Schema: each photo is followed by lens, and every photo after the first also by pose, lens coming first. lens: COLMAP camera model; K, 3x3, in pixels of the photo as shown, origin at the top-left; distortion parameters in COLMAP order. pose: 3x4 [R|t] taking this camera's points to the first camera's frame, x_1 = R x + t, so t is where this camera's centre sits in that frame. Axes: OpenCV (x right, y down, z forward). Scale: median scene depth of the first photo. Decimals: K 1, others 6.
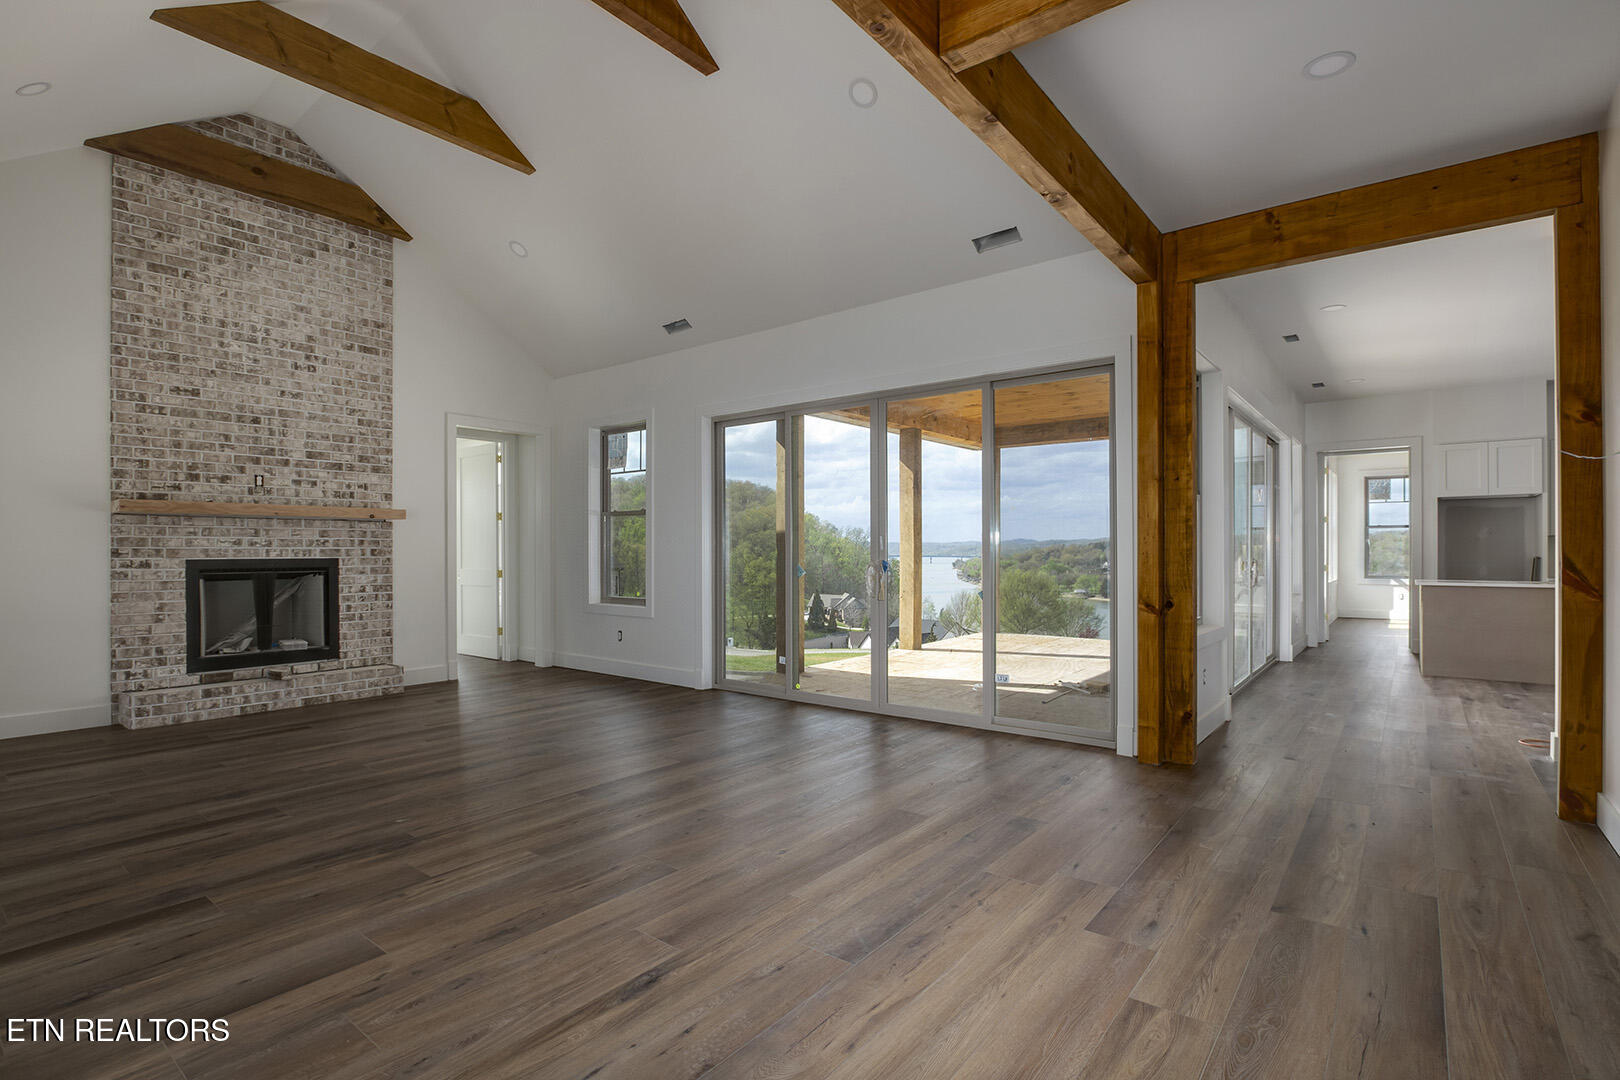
lens RADIAL K [[771.4, 0, 808.5], [0, 771.4, 554.1], [0, 0, 1]] dist [-0.019810, 0.000297]
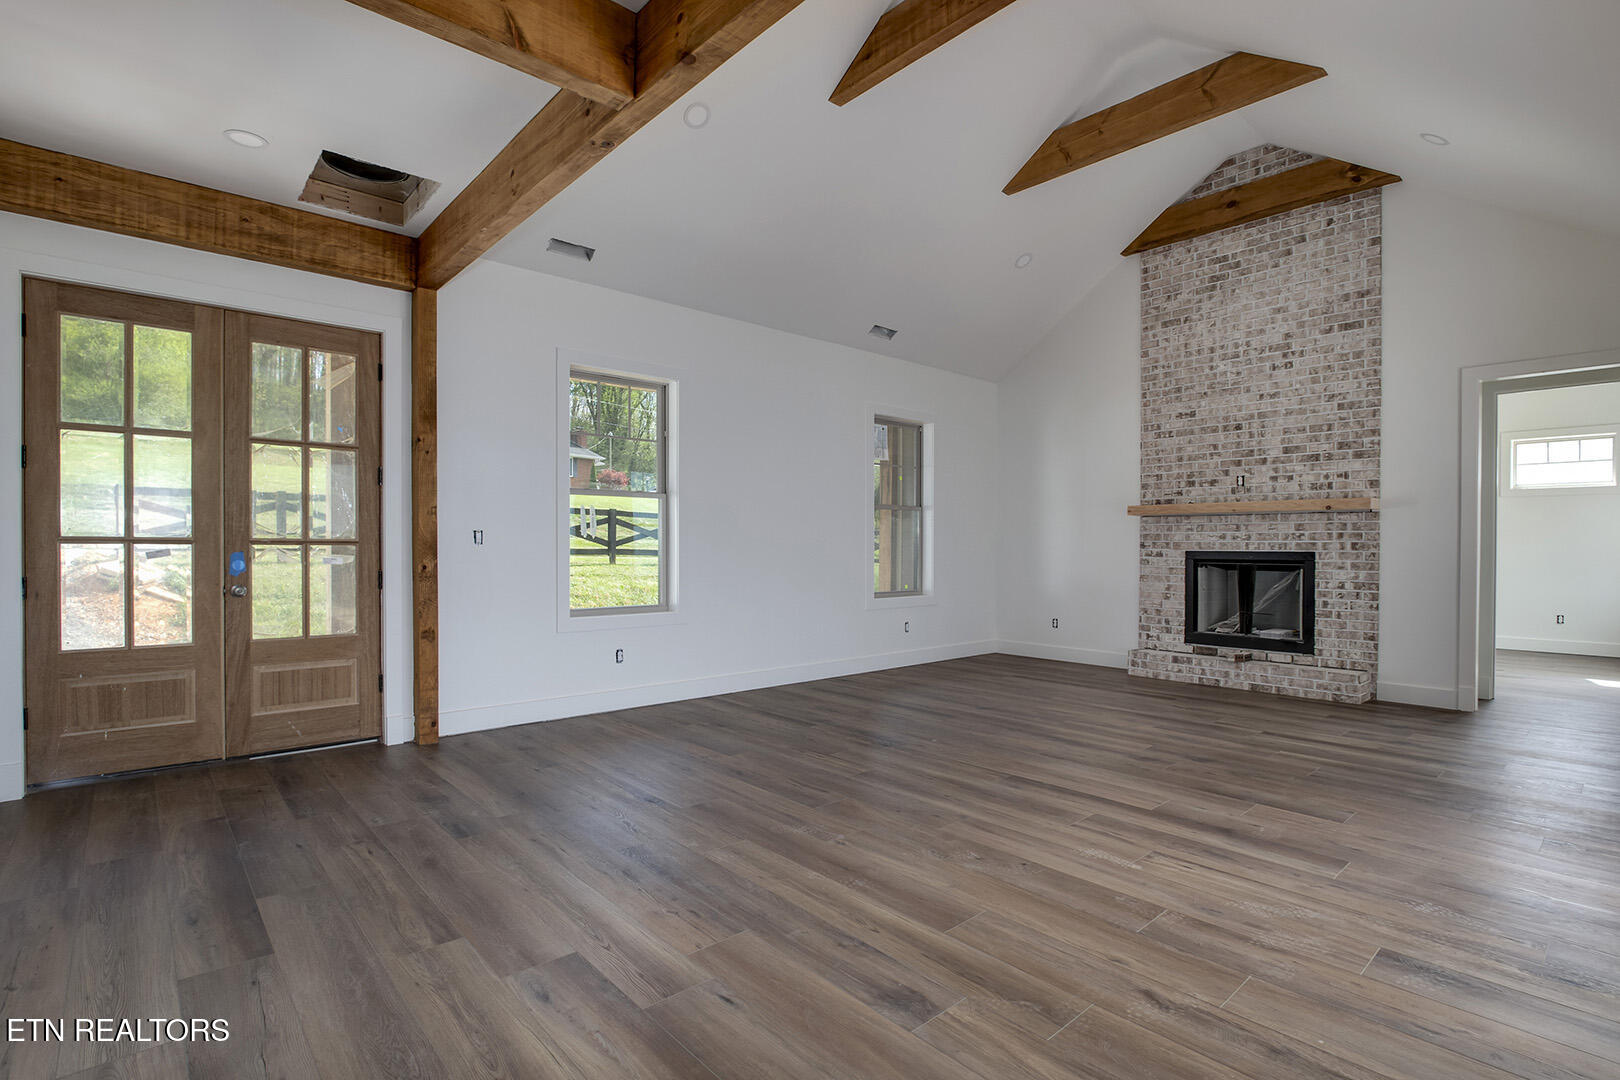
lens RADIAL K [[771.4, 0, 808.5], [0, 771.4, 554.1], [0, 0, 1]] dist [-0.019810, 0.000297]
pose [[-0.167159, 0.014935, -0.985817, 0.486942], [-0.007148, 0.999841, 0.016359, -0.003404], [0.985904, 0.009781, -0.167025, 0.569712]]
